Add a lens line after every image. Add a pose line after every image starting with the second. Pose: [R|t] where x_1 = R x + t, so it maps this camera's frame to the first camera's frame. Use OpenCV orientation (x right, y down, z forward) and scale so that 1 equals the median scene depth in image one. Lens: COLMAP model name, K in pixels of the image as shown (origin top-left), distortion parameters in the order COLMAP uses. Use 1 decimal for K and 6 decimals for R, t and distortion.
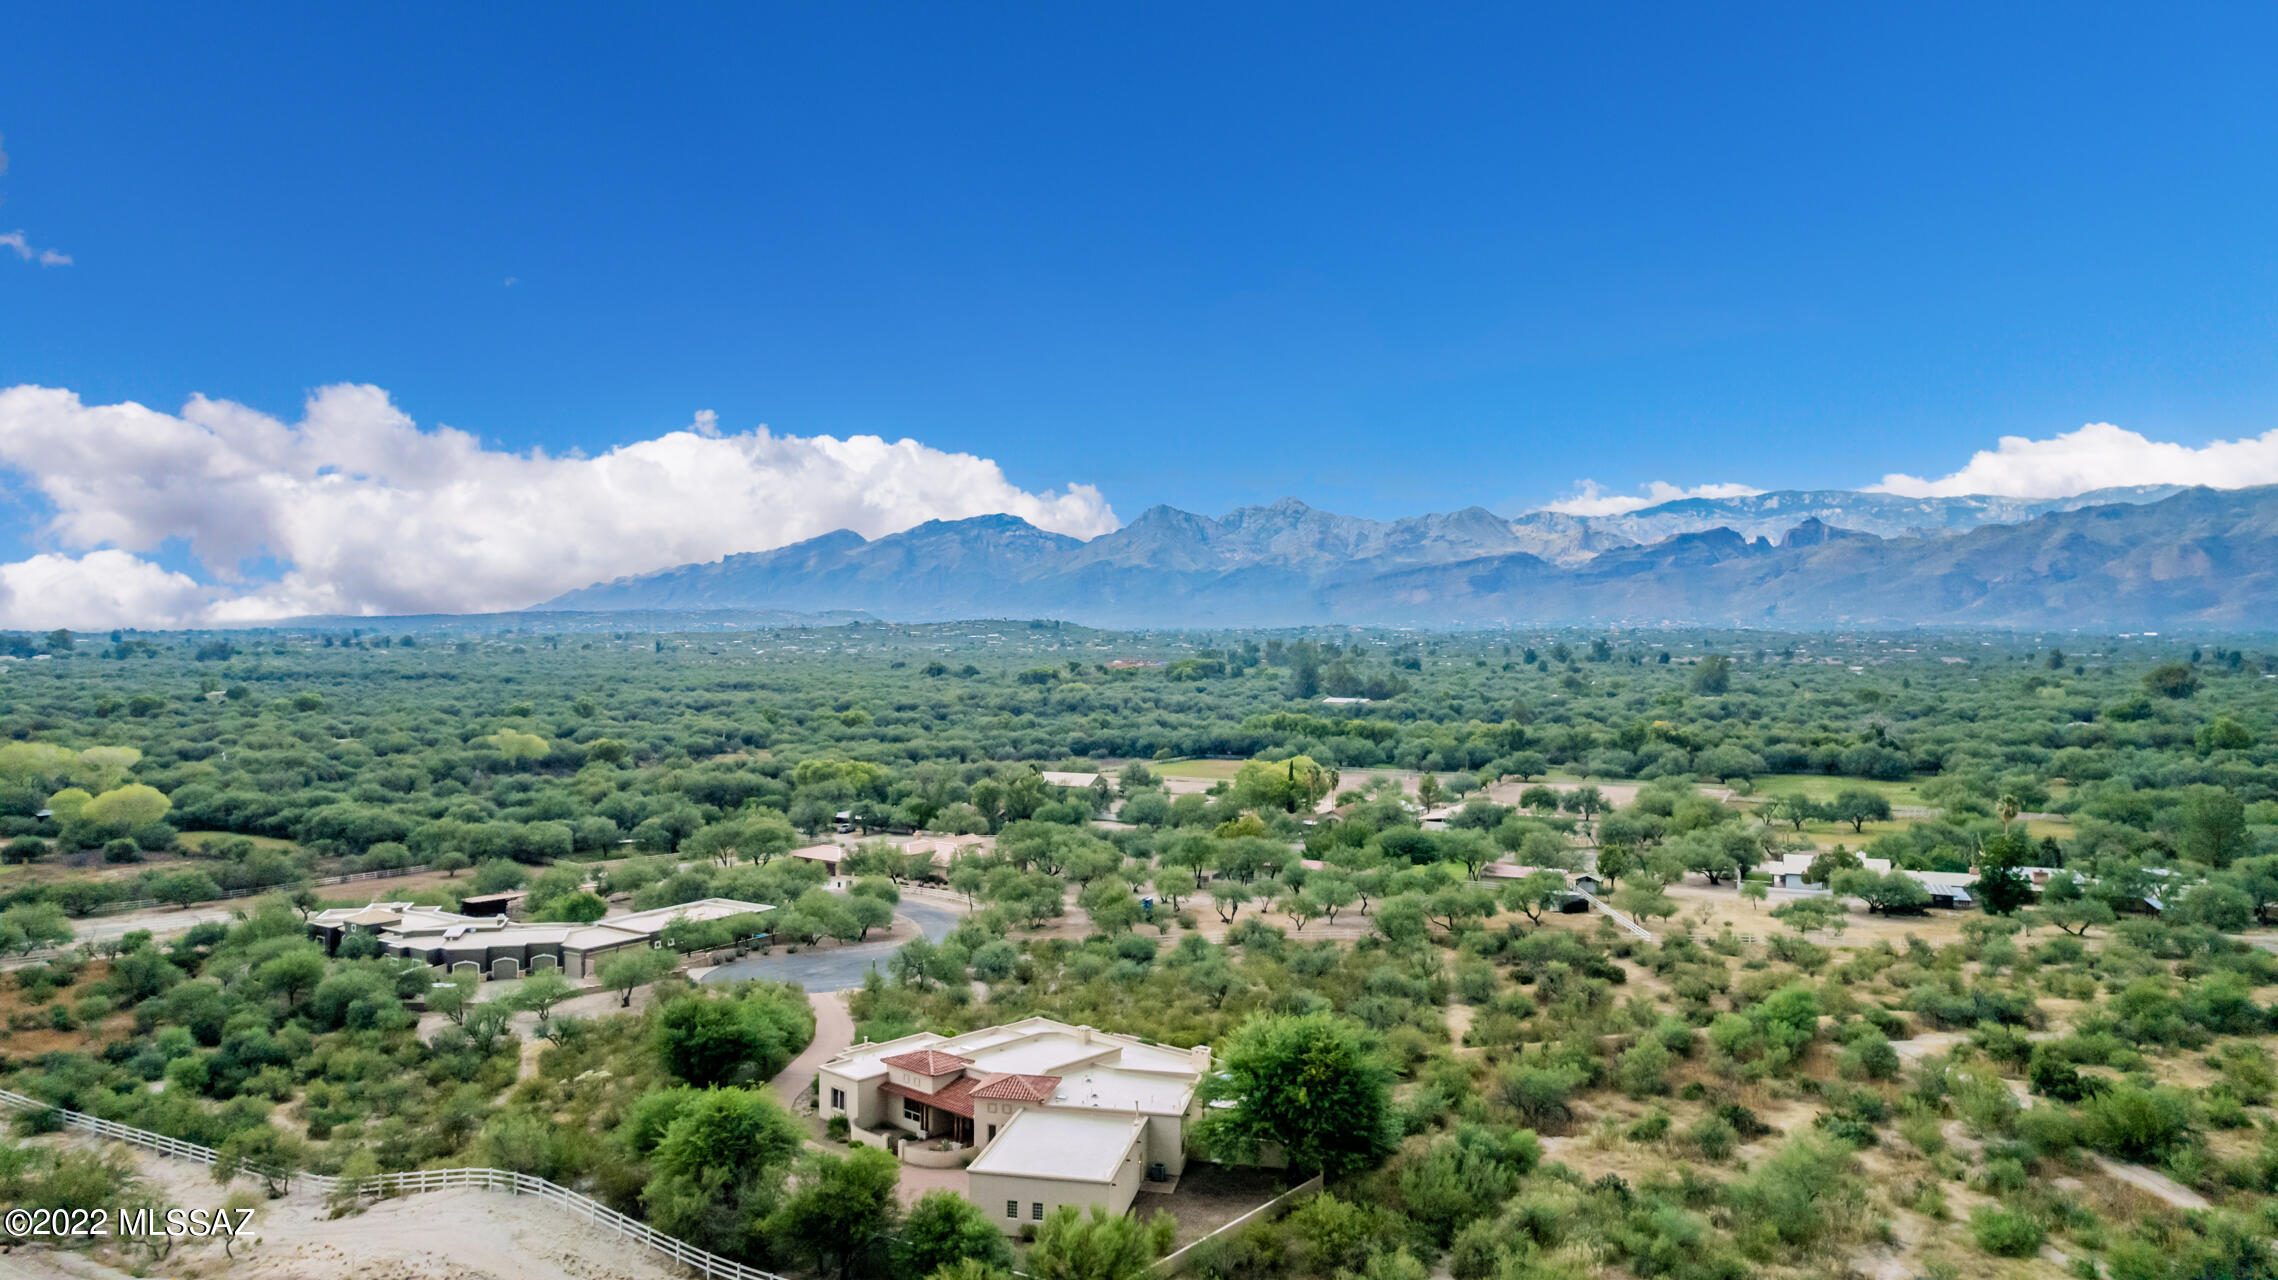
lens RADIAL K [[1514.4, 0, 1112.2], [0, 1514.4, 644.5], [0, 0, 1]] dist [-0.076933, 0.070074]
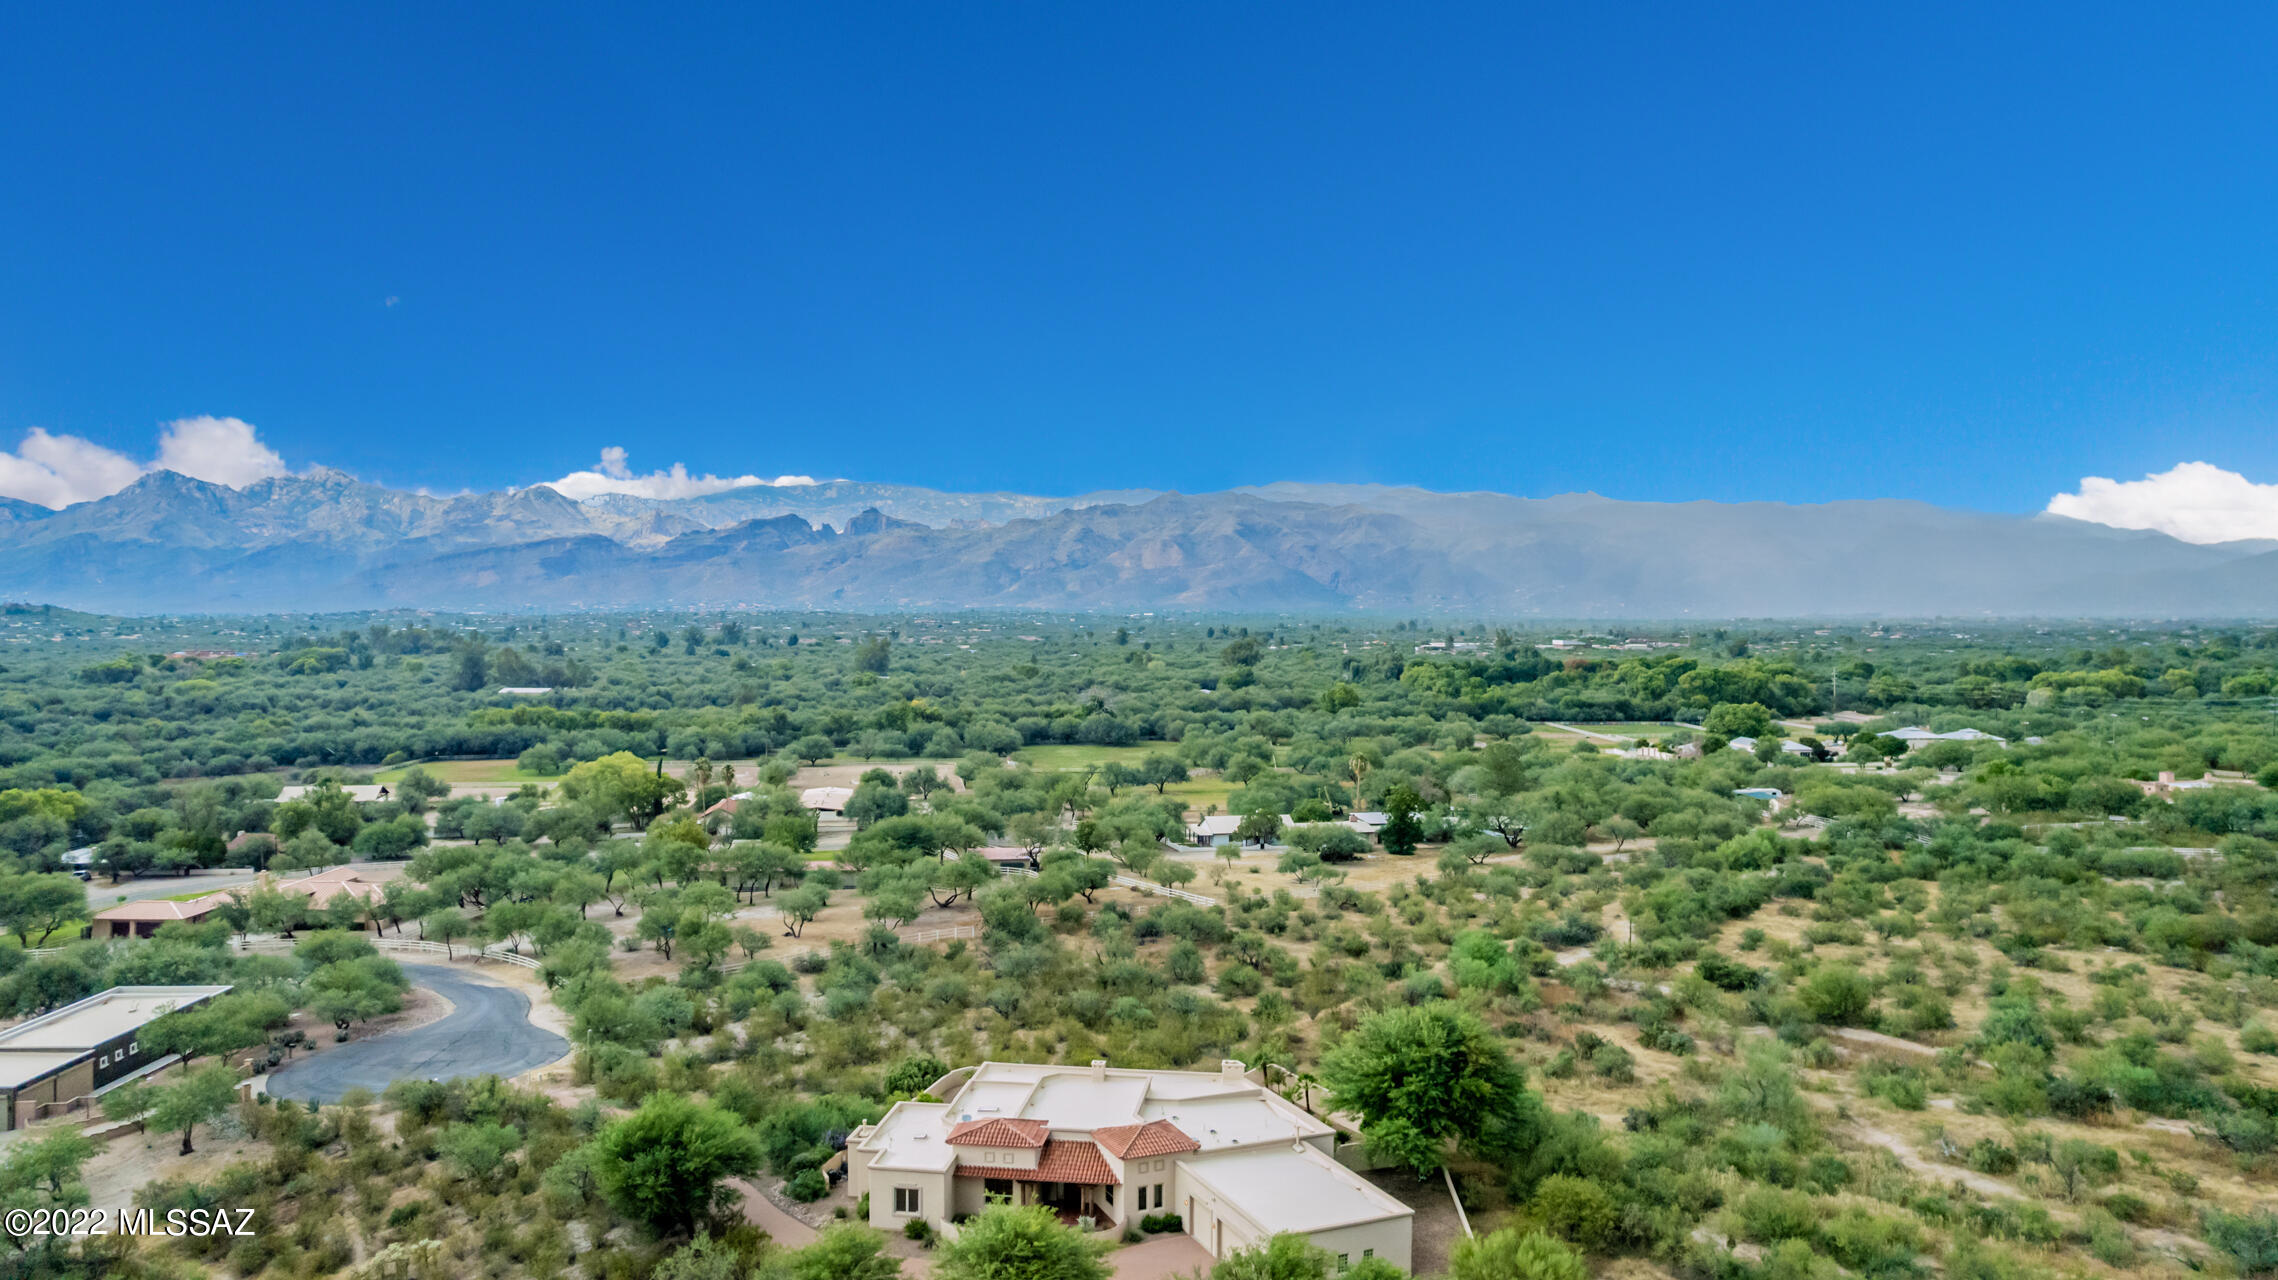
lens RADIAL K [[1514.4, 0, 1112.2], [0, 1514.4, 644.5], [0, 0, 1]] dist [-0.076933, 0.070074]
pose [[0.827241, -0.015639, 0.561630, -0.102814], [0.009341, 0.999857, 0.014084, -0.001449], [-0.561770, -0.006405, 0.827268, 0.050924]]
